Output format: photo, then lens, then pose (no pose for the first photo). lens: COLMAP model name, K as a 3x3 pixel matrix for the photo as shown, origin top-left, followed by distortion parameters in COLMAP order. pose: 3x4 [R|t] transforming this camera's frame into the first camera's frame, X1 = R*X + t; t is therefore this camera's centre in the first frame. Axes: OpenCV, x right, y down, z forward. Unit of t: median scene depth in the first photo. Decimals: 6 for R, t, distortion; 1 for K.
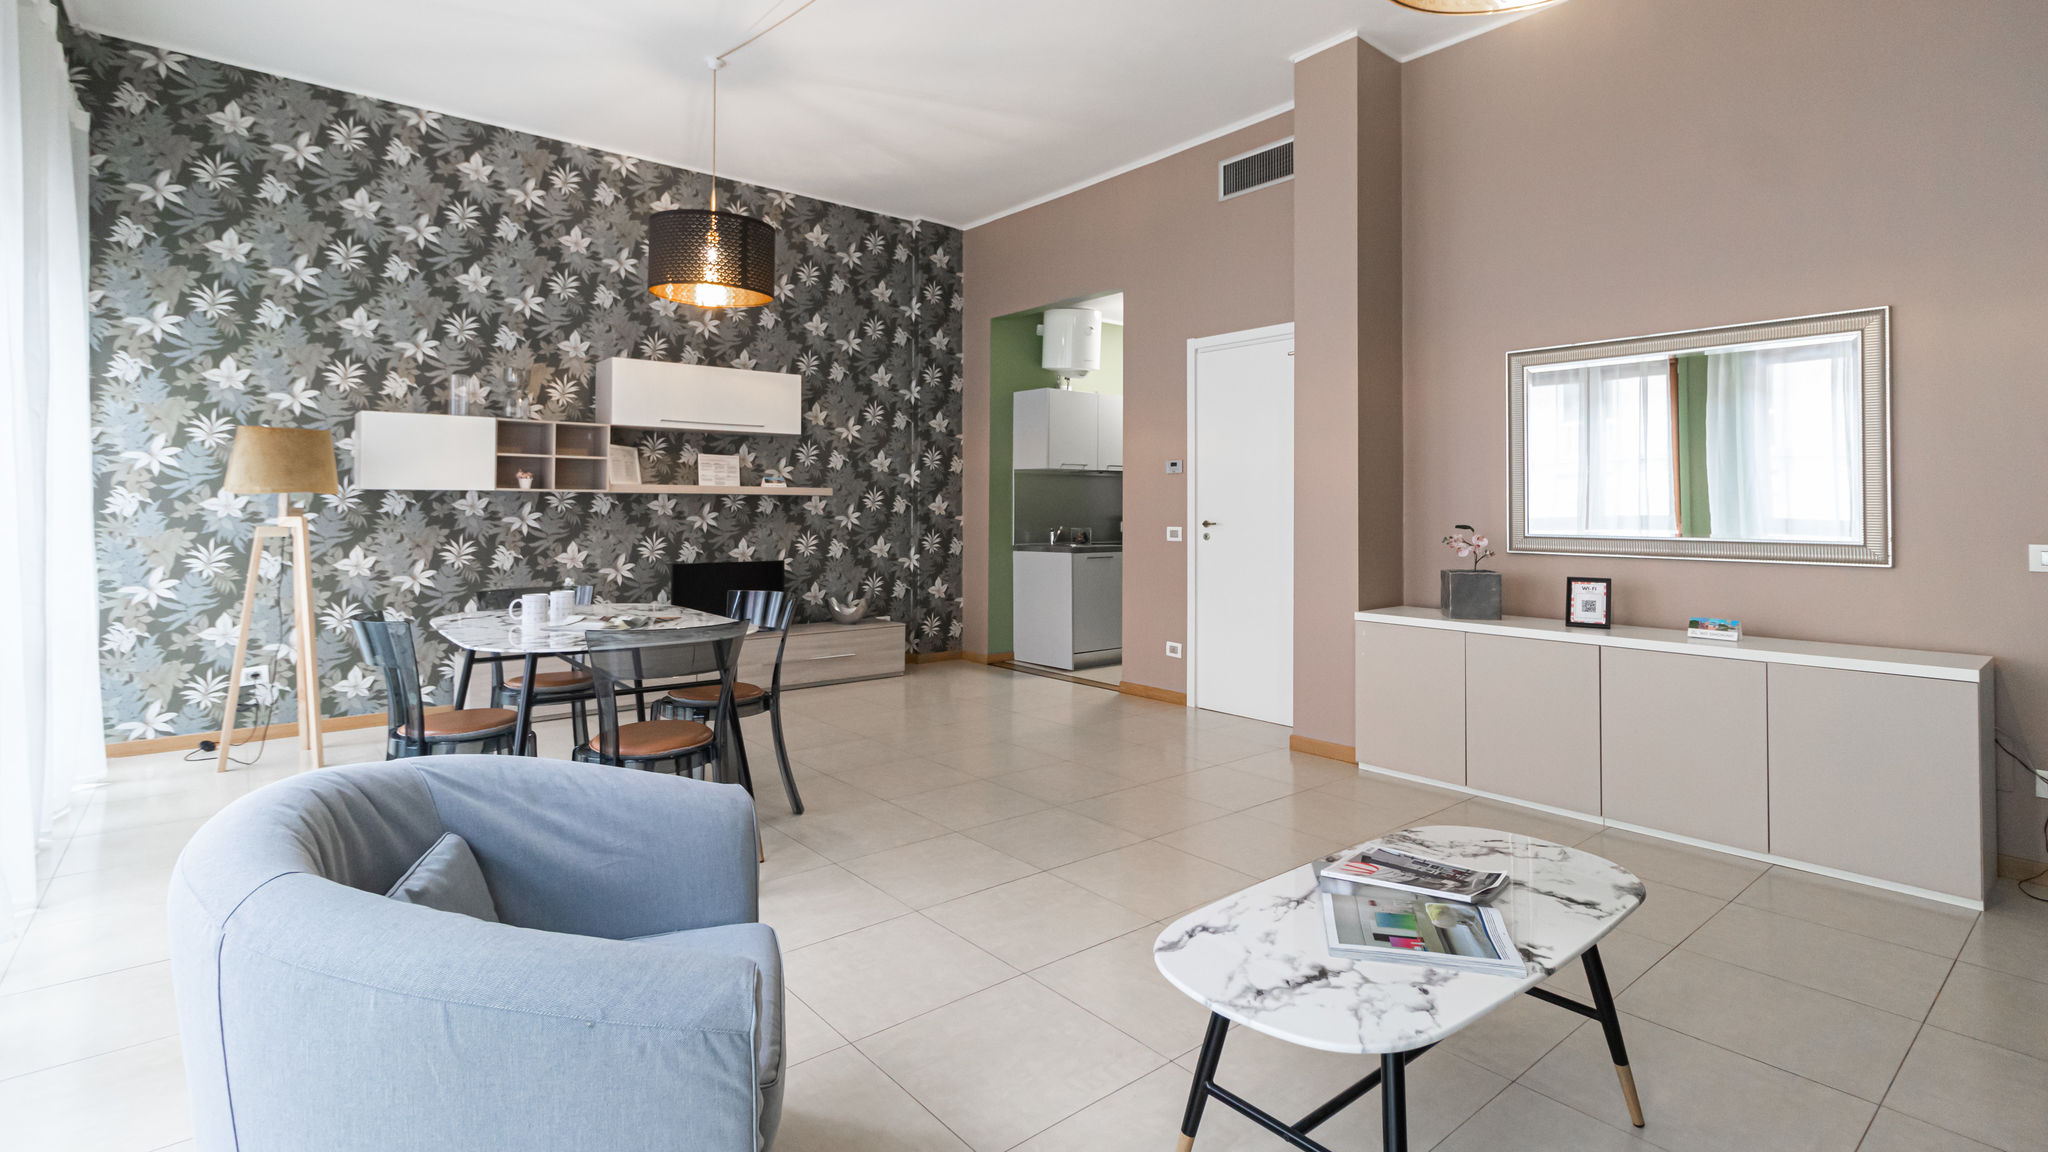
lens RADIAL K [[948.0, 0, 1012.1], [0, 948.0, 500.1], [0, 0, 1]] dist [-0.004616, 0.003554]
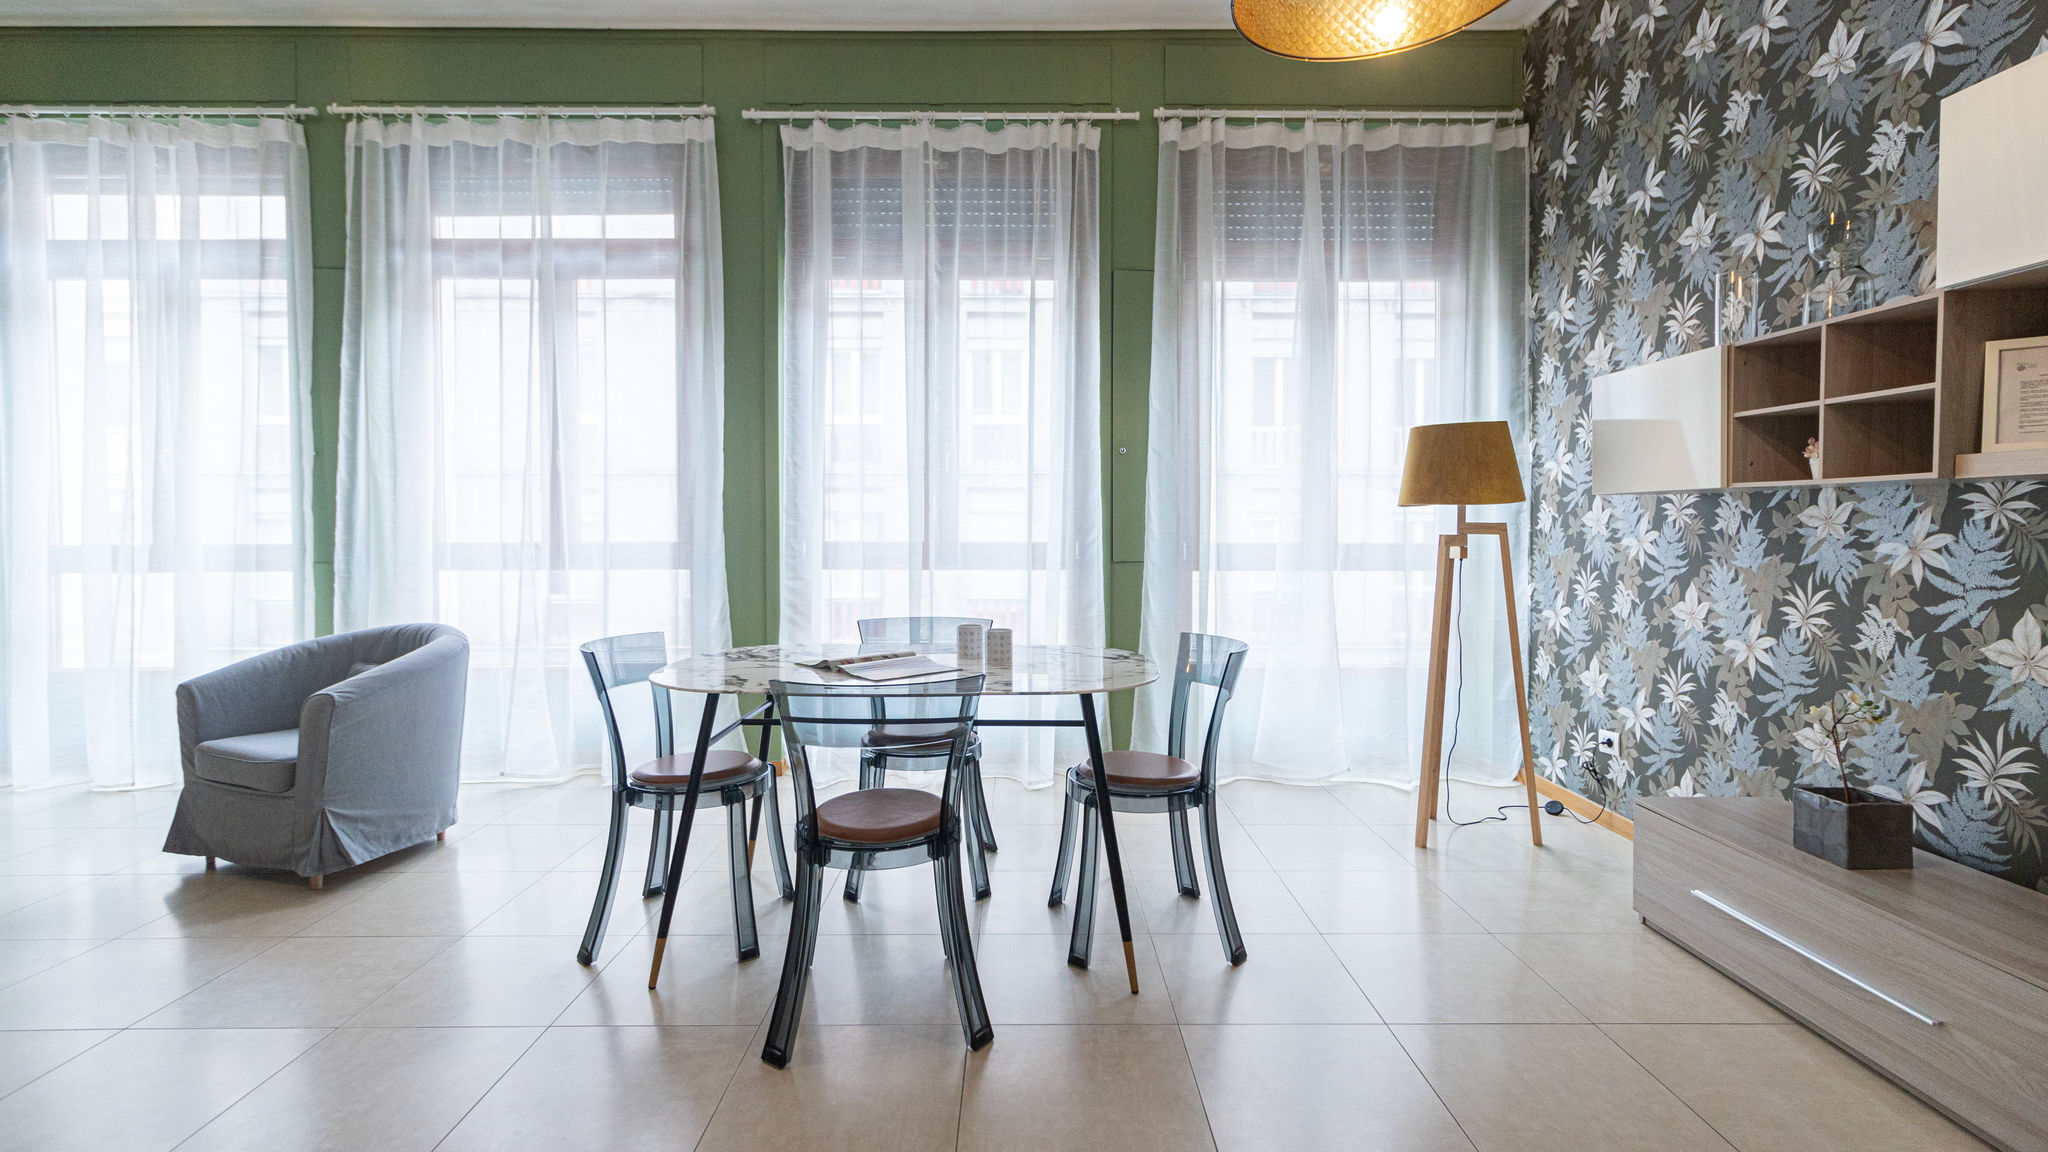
lens RADIAL K [[948.0, 0, 1016.4], [0, 948.0, 550.1], [0, 0, 1]] dist [-0.004616, 0.003554]
pose [[-0.623272, 0.021127, -0.781720, 0.077560], [0.008152, 0.999756, 0.020519, 0.008187], [0.781963, 0.006417, -0.623292, 0.912482]]
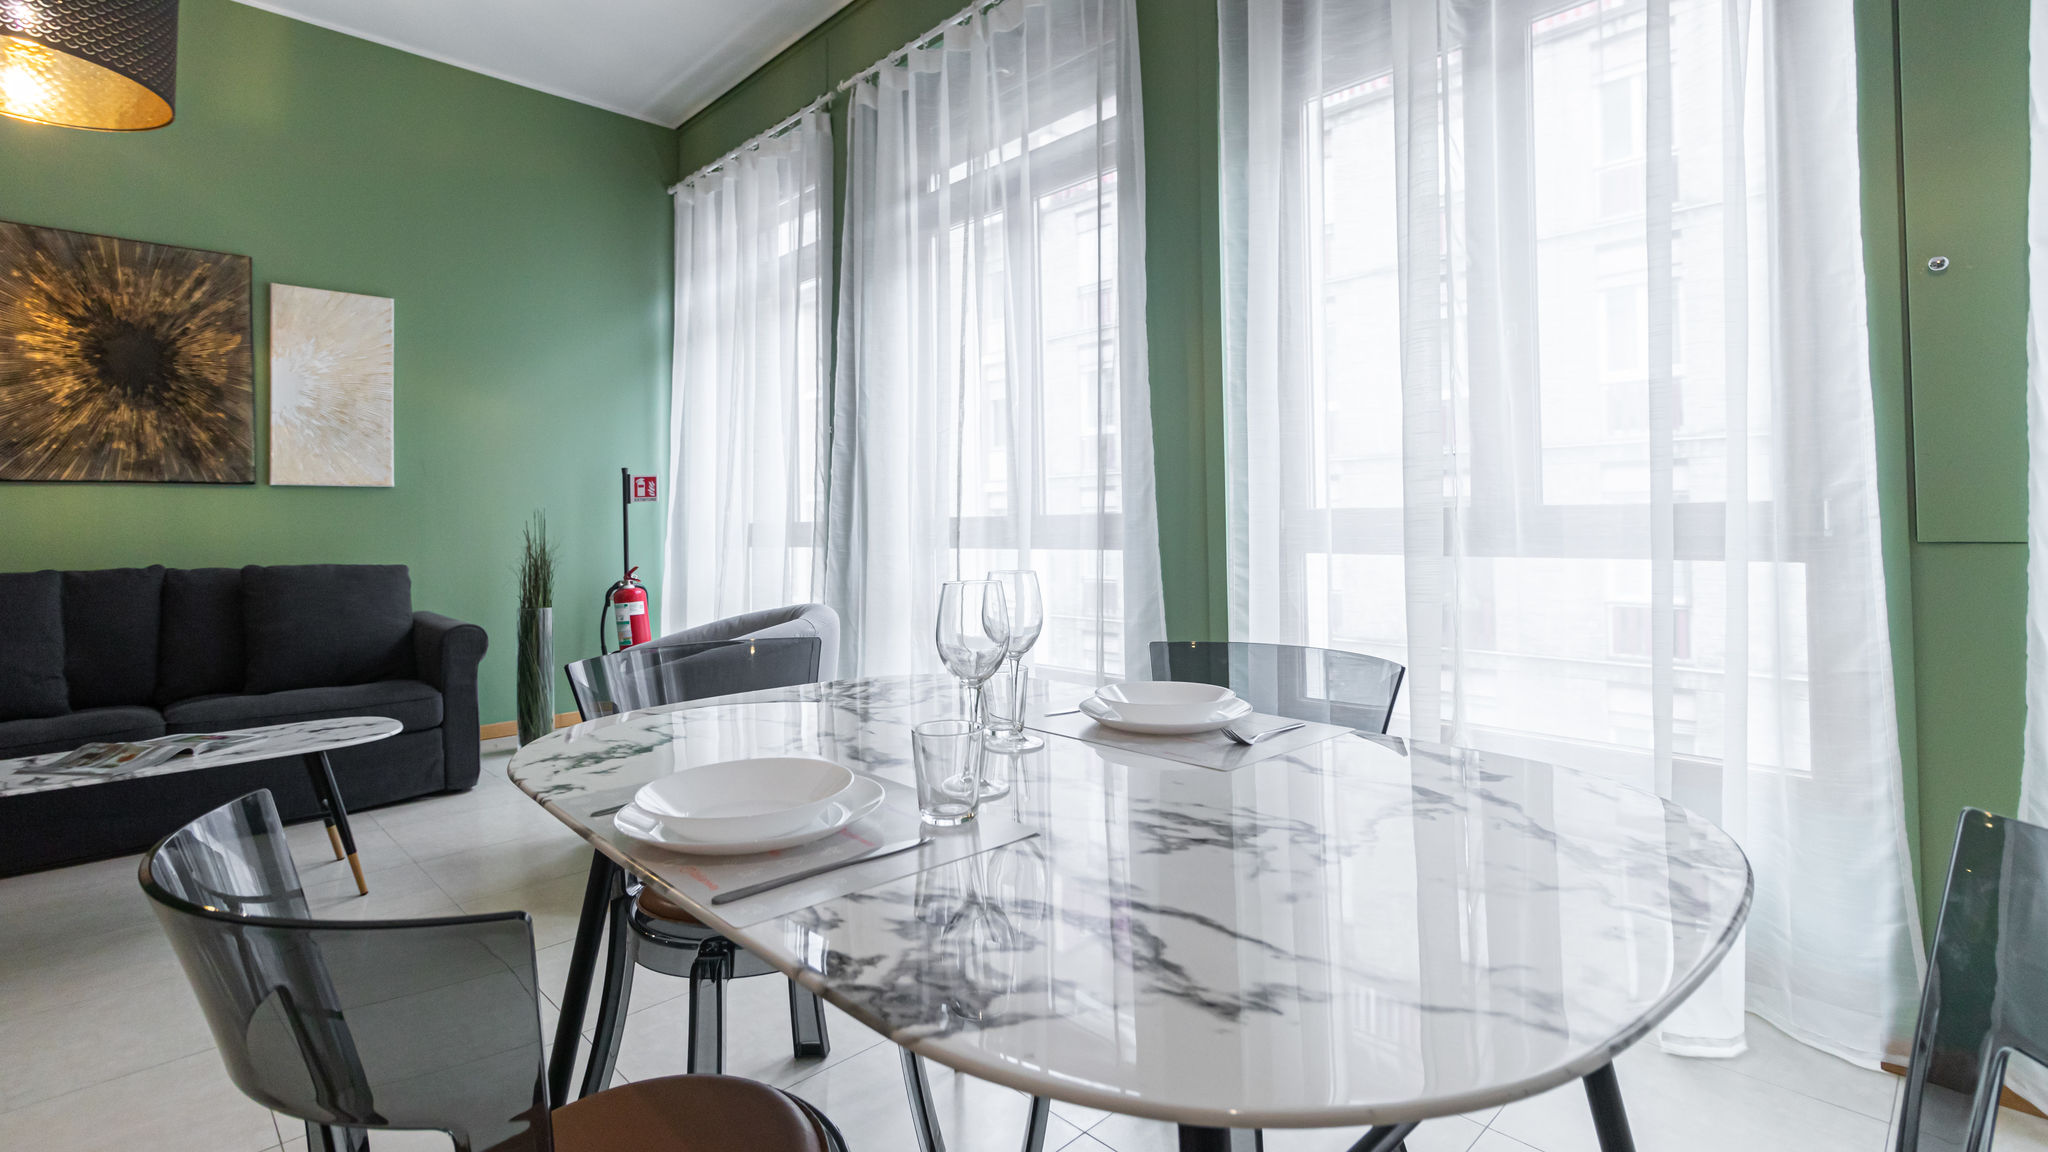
lens RADIAL K [[948.0, 0, 1043.0], [0, 948.0, 512.3], [0, 0, 1]] dist [-0.004616, 0.003554]
pose [[-0.994657, 0.009388, -0.102803, -0.247199], [0.011994, 0.999621, -0.024761, 0.027548], [0.102531, -0.025862, -0.994394, 0.773446]]
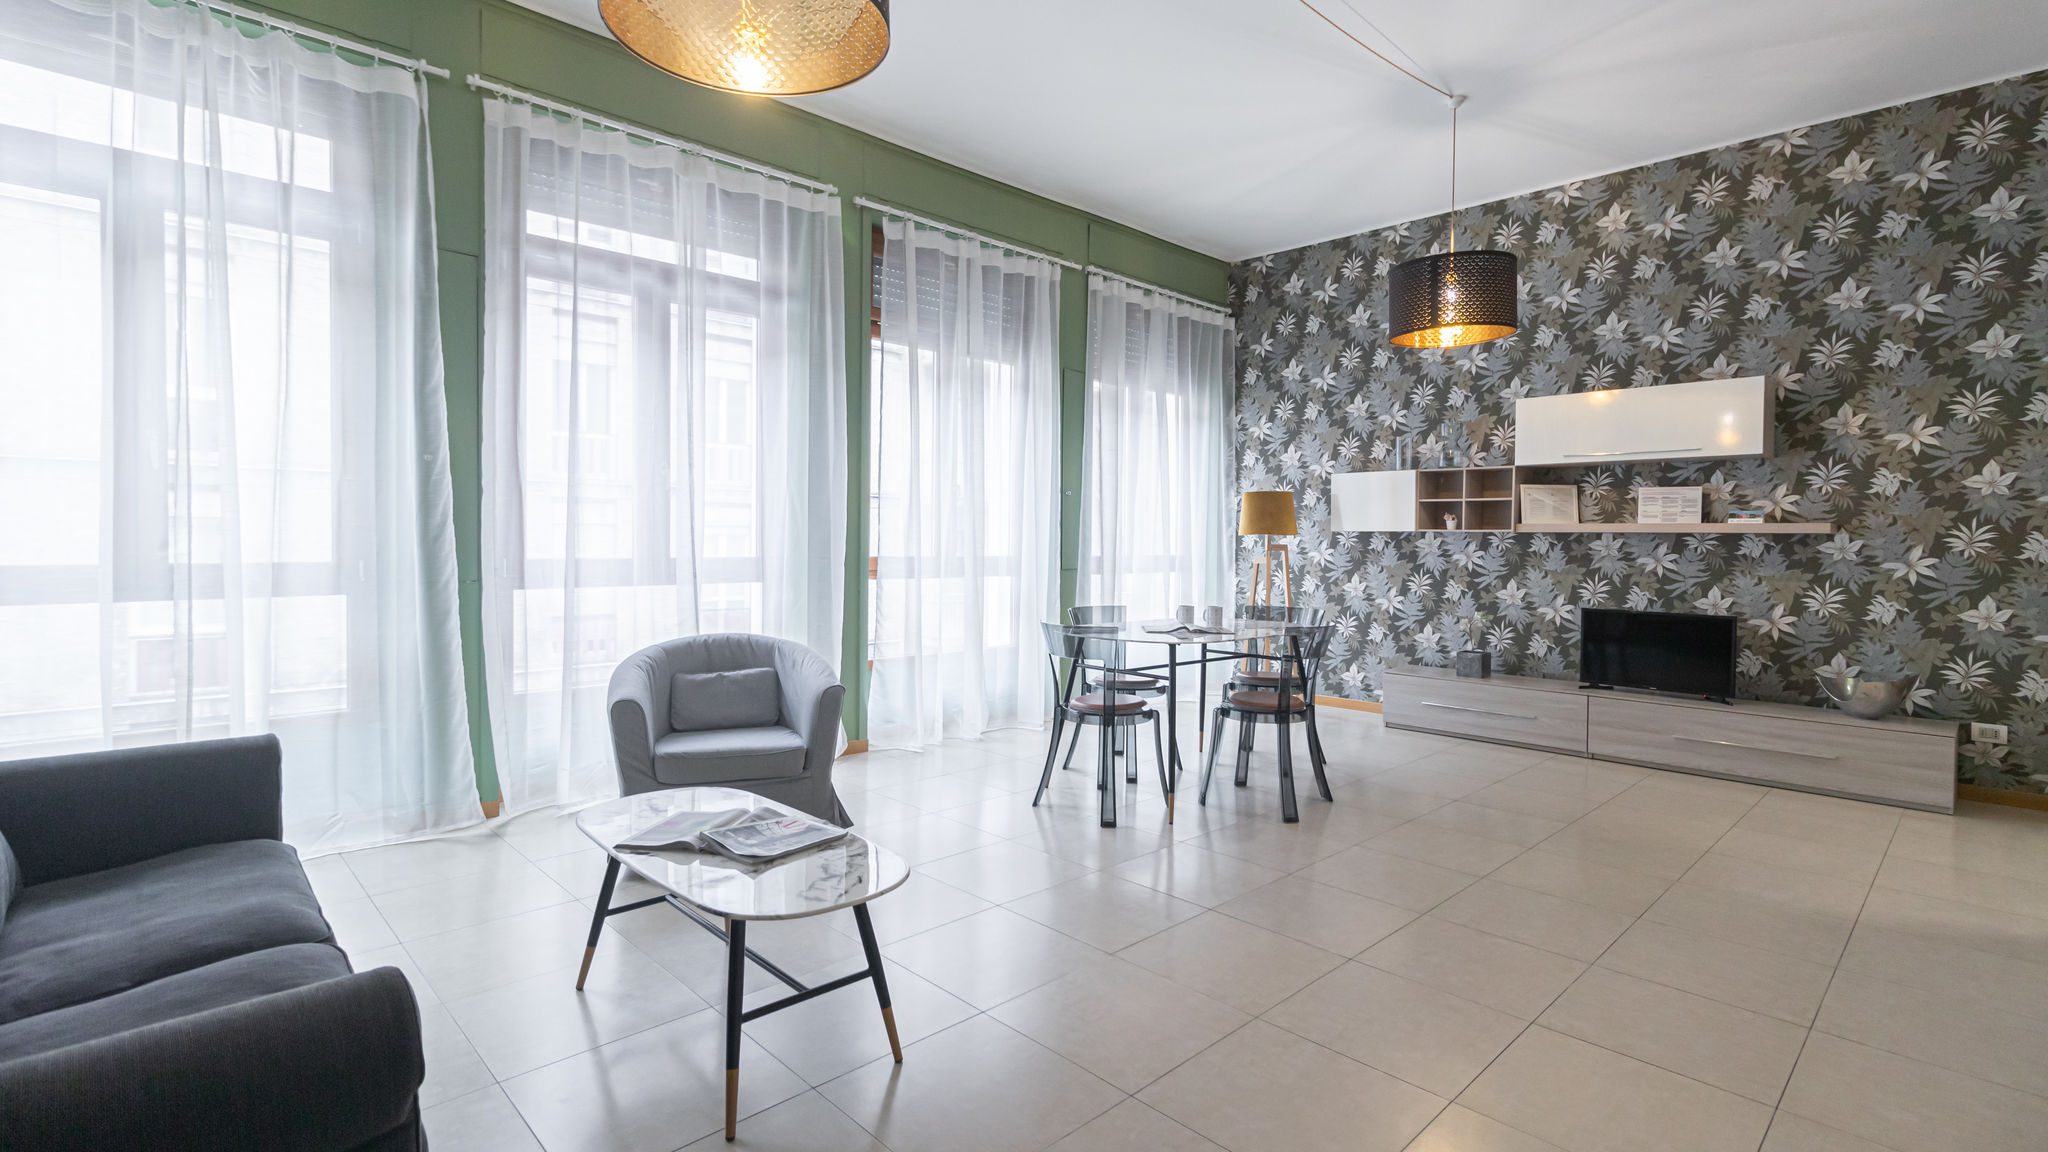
lens RADIAL K [[948.0, 0, 1046.8], [0, 948.0, 557.5], [0, 0, 1]] dist [-0.004616, 0.003554]
pose [[0.095974, 0.019641, -0.995190, 0.523374], [0.000030, 0.999805, 0.019735, -0.000953], [0.995384, -0.001924, 0.095954, 0.383953]]
